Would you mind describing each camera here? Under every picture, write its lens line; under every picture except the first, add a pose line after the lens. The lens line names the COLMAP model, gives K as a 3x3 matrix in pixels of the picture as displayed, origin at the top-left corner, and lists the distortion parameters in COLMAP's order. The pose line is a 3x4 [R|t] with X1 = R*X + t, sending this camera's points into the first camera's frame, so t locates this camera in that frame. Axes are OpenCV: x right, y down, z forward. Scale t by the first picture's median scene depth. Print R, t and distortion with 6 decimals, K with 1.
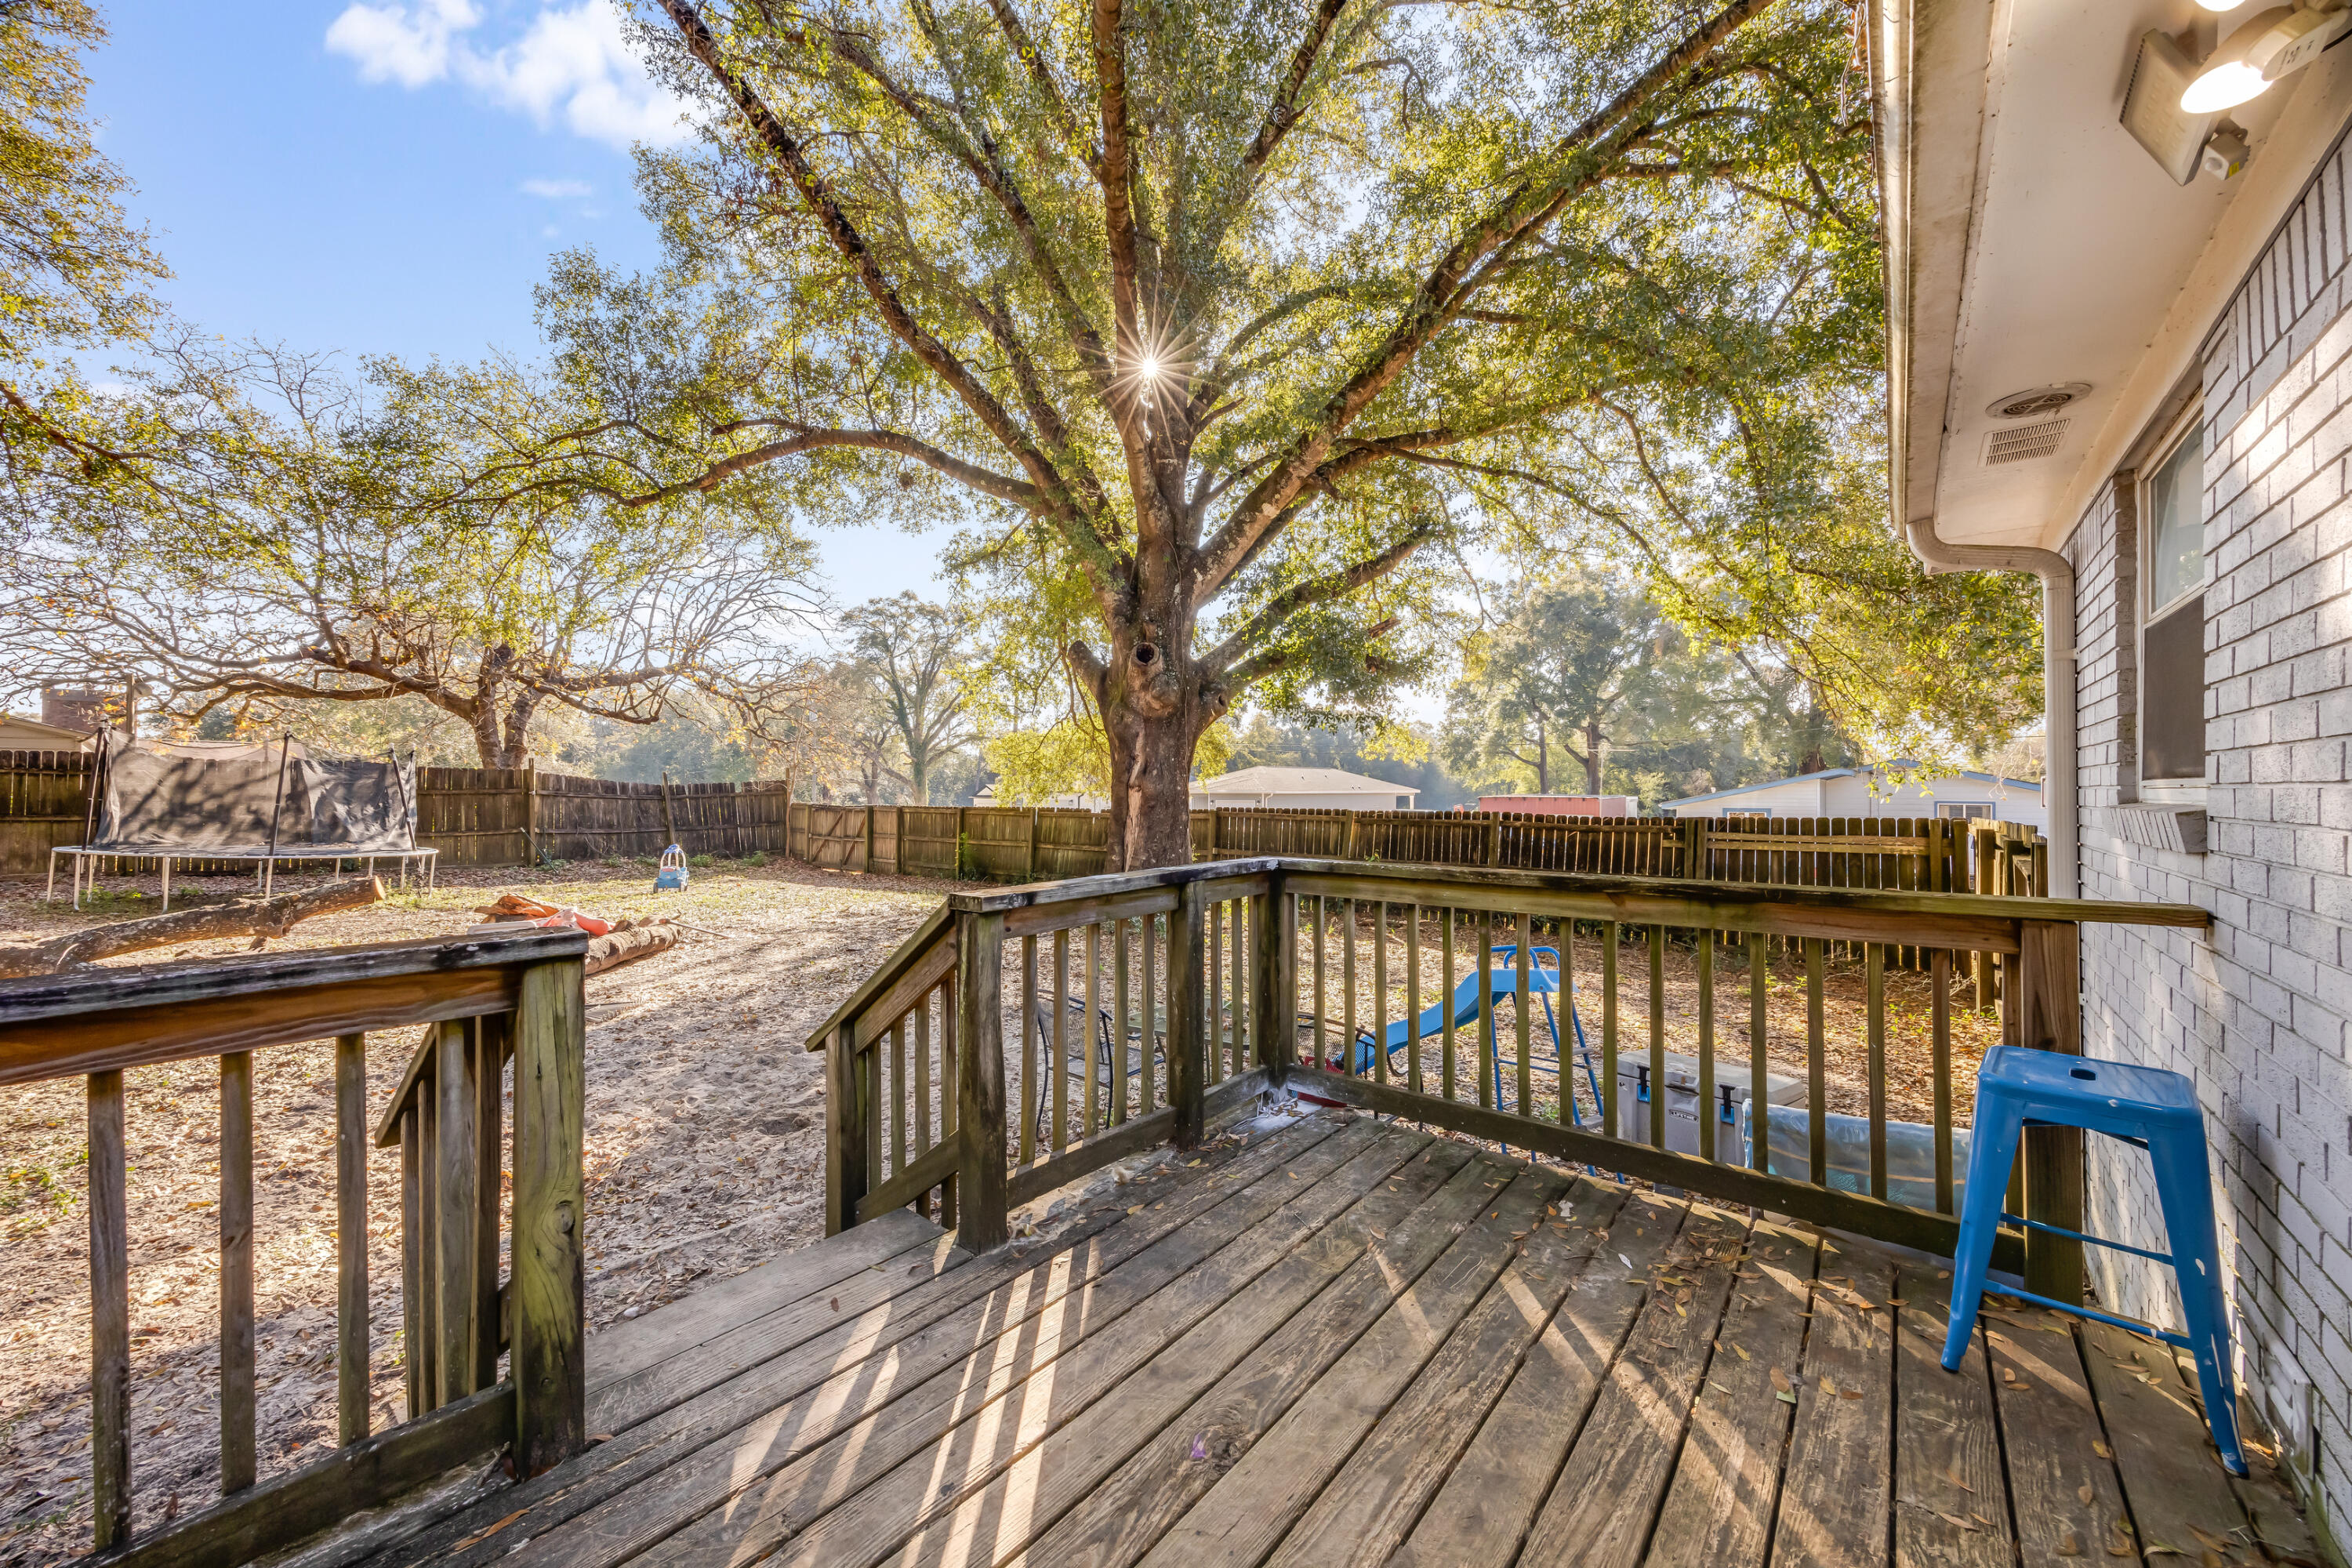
lens RADIAL K [[902.5, 0, 1176.0], [0, 902.5, 784.0], [0, 0, 1]] dist [0.001934, 0.000048]
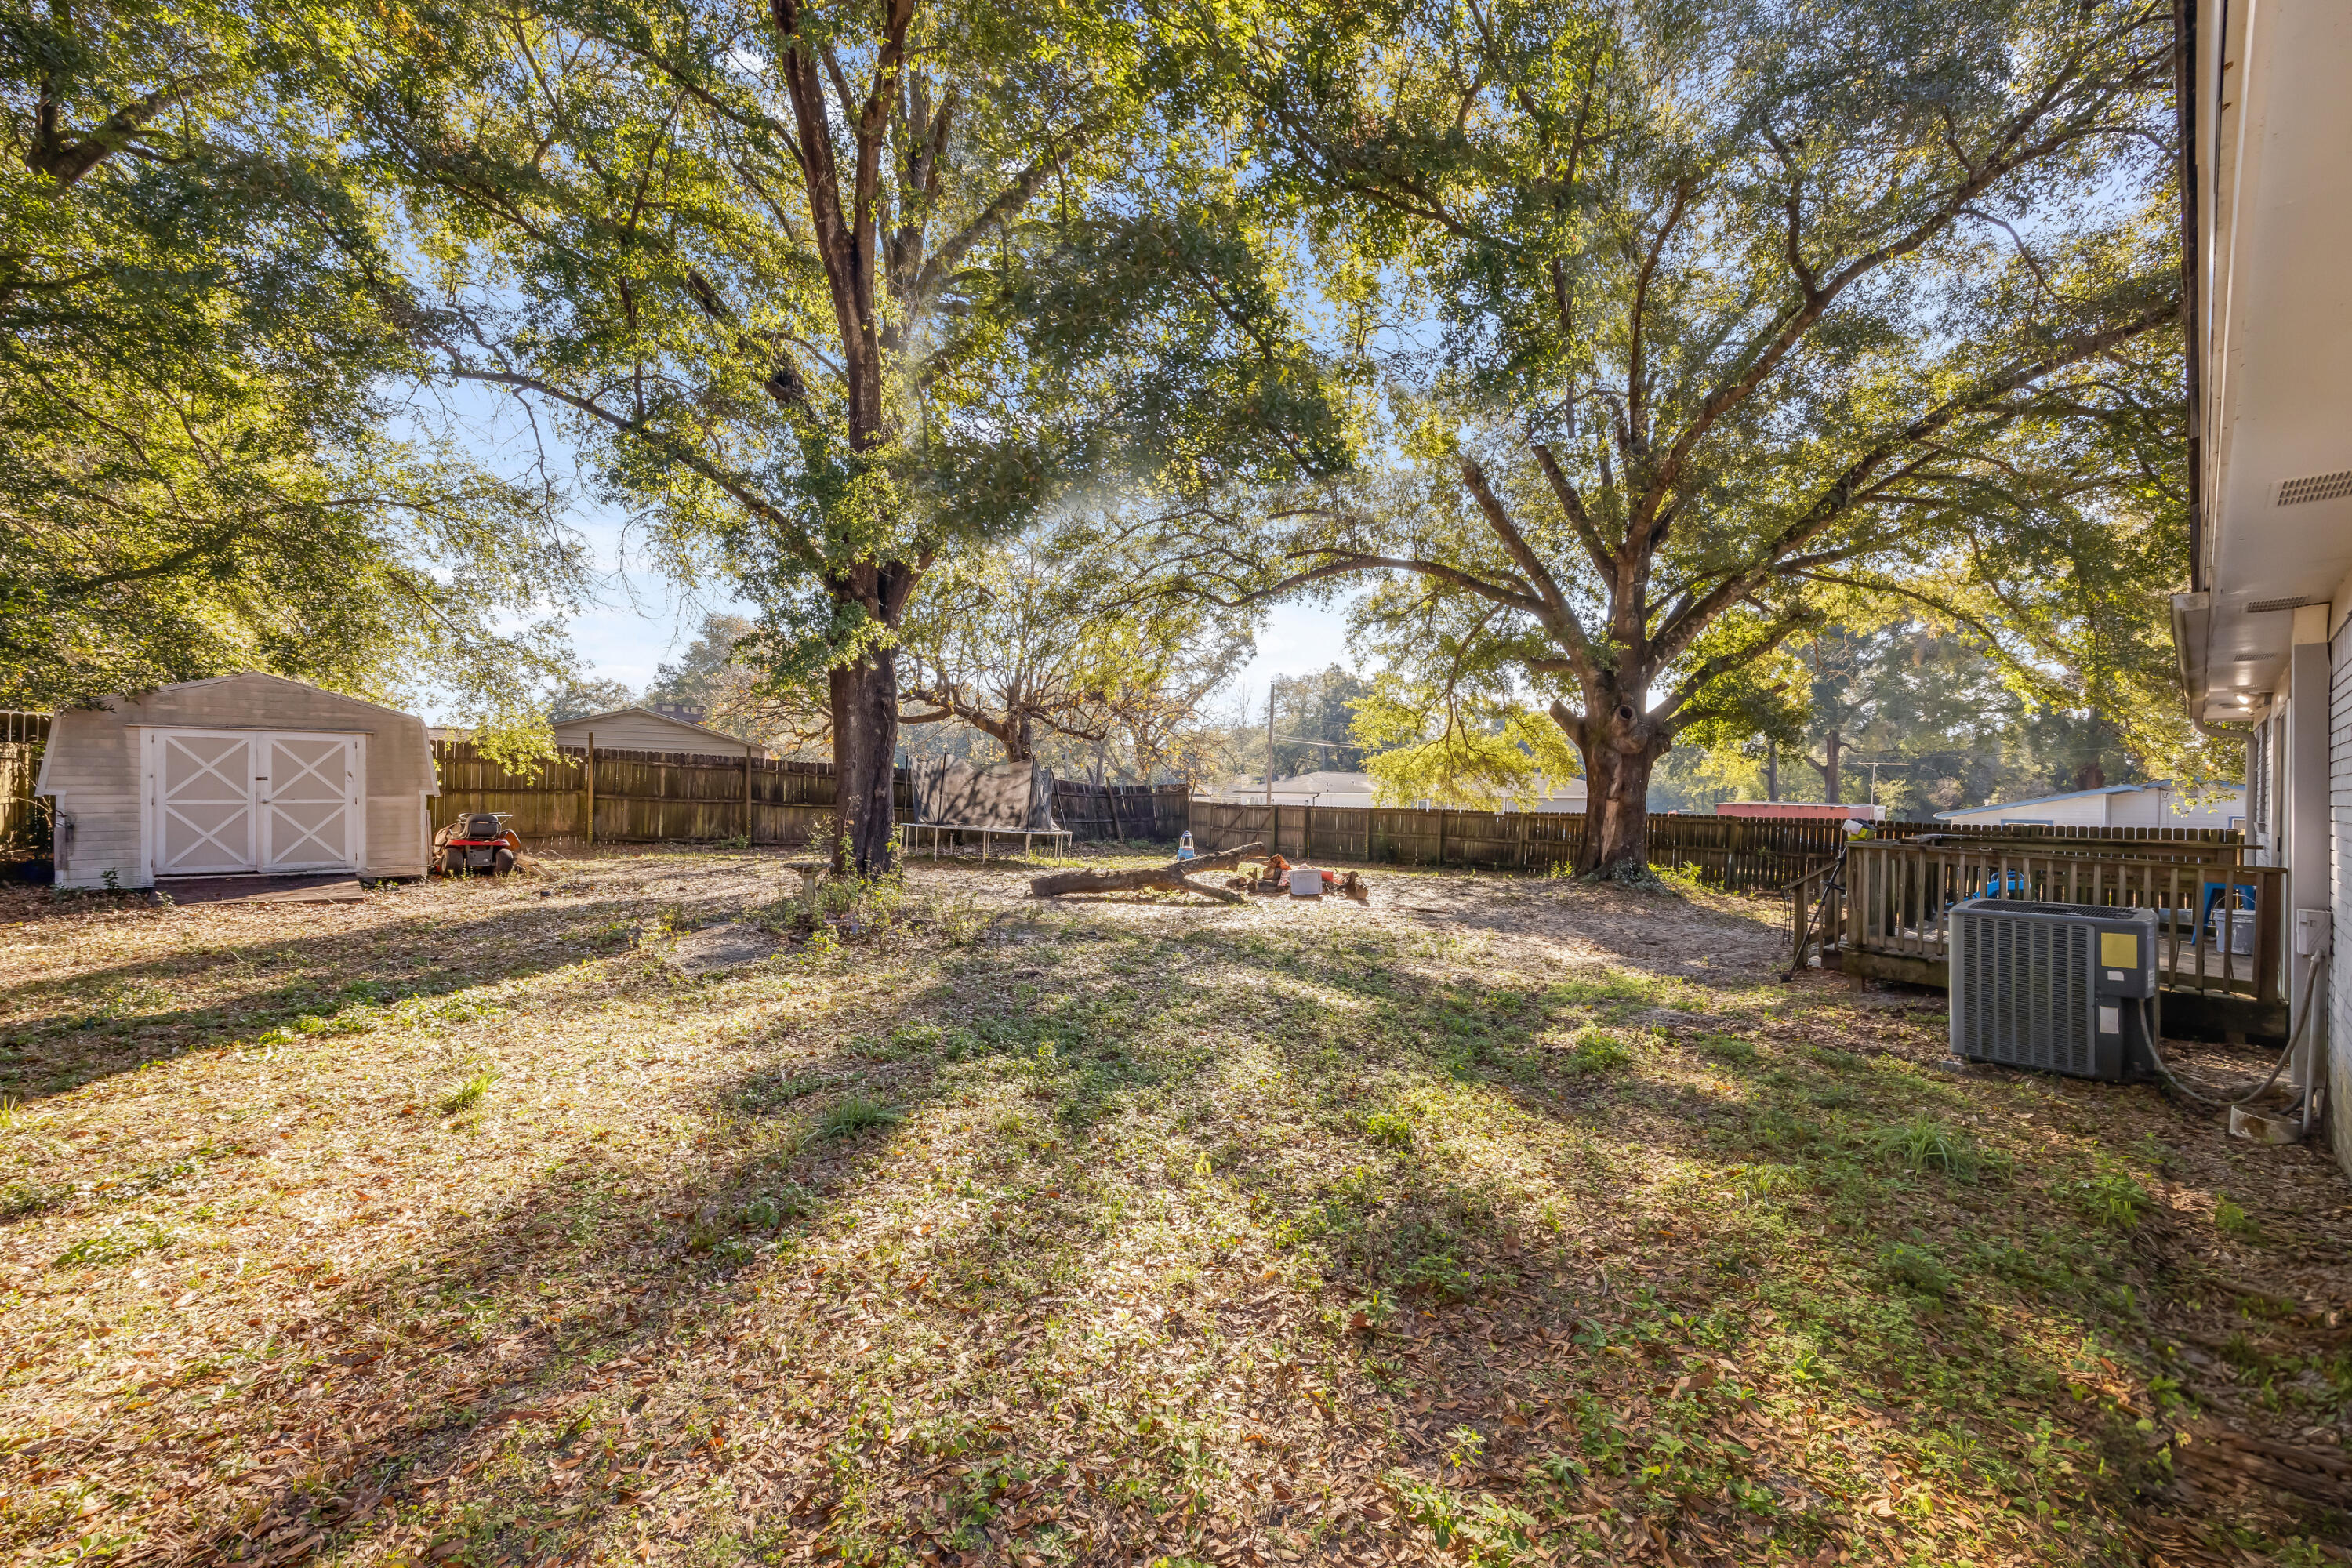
lens RADIAL K [[902.5, 0, 1176.0], [0, 902.5, 784.0], [0, 0, 1]] dist [0.001934, 0.000048]
pose [[0.986604, 0.010665, -0.162784, -0.232415], [-0.010507, 0.999943, 0.001831, -0.007436], [0.162794, -0.000097, 0.986660, -0.279151]]
